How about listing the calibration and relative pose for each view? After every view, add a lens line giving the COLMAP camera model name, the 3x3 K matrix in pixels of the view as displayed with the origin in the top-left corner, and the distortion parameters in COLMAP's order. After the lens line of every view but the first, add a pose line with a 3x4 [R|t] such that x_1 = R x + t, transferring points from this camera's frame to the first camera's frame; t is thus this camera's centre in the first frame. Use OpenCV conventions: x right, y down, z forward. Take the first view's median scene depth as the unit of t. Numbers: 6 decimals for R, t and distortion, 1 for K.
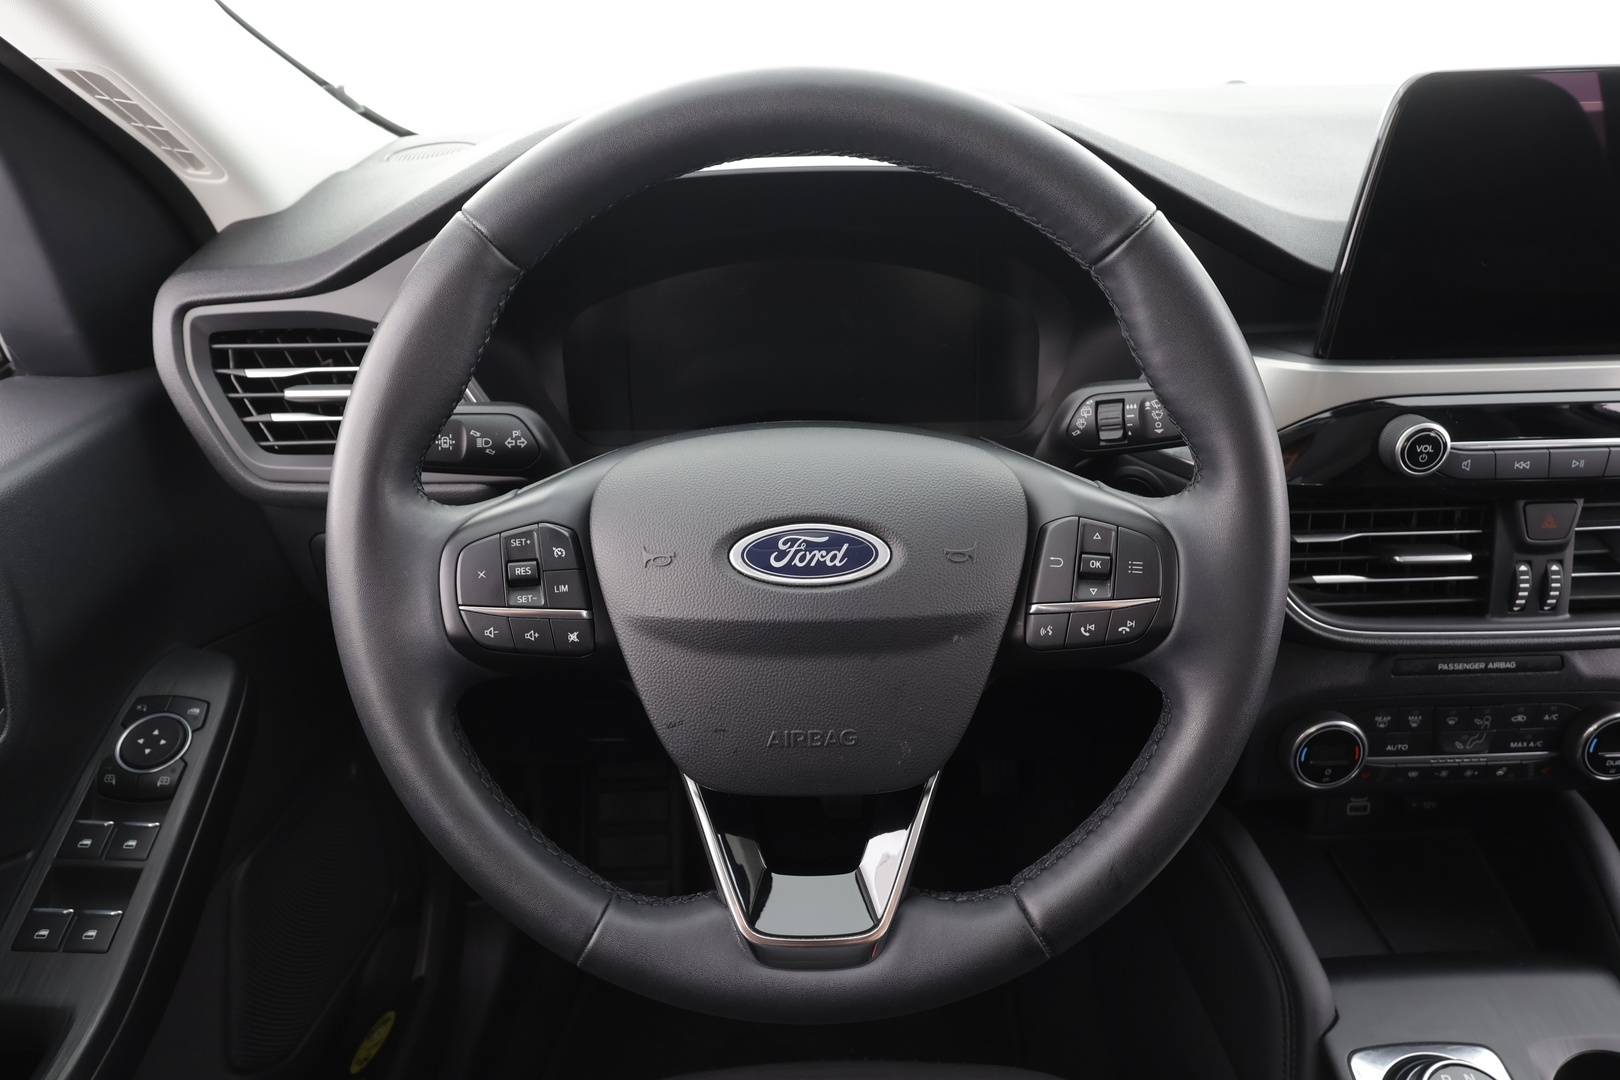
lens RADIAL K [[1029.6, 0, 808.8], [0, 1029.6, 546.8], [0, 0, 1]] dist [-0.005539, 0.000273]
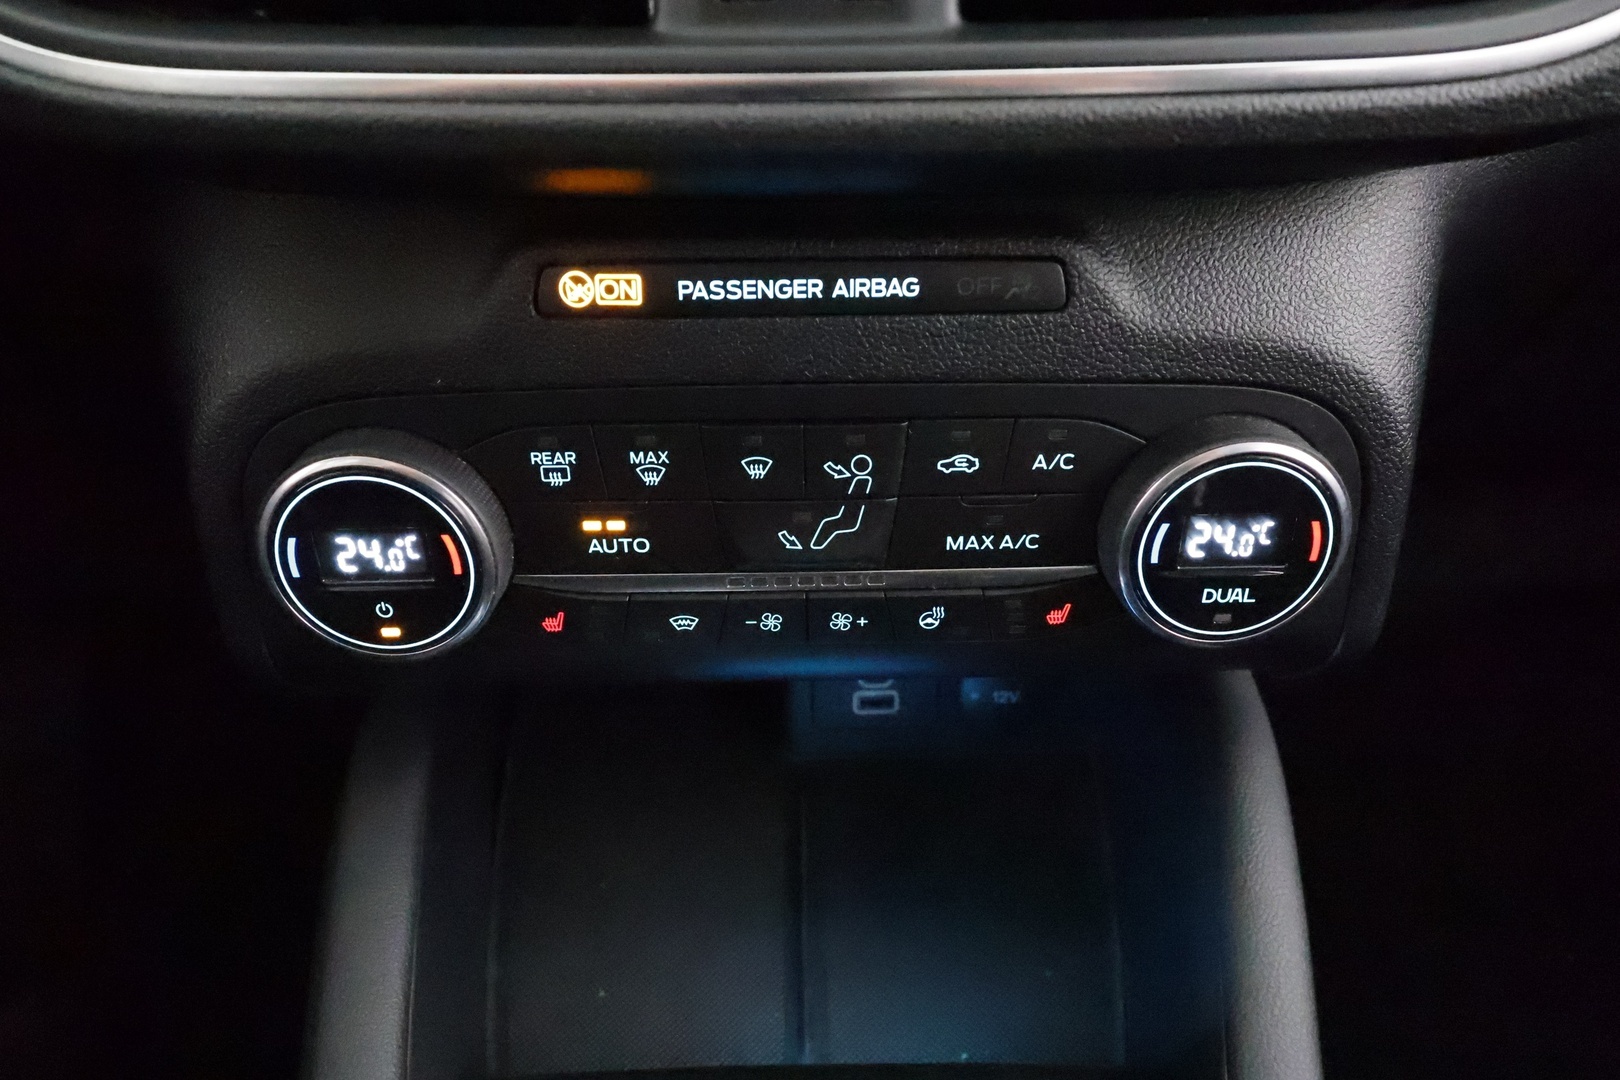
lens RADIAL K [[1029.6, 0, 811.4], [0, 1029.6, 533.0], [0, 0, 1]] dist [-0.005539, 0.000273]
pose [[0.999730, 0.011862, 0.019981, 0.776386], [-0.013922, 0.994238, 0.106290, 0.188406], [-0.018605, -0.106540, 0.994134, 0.803311]]
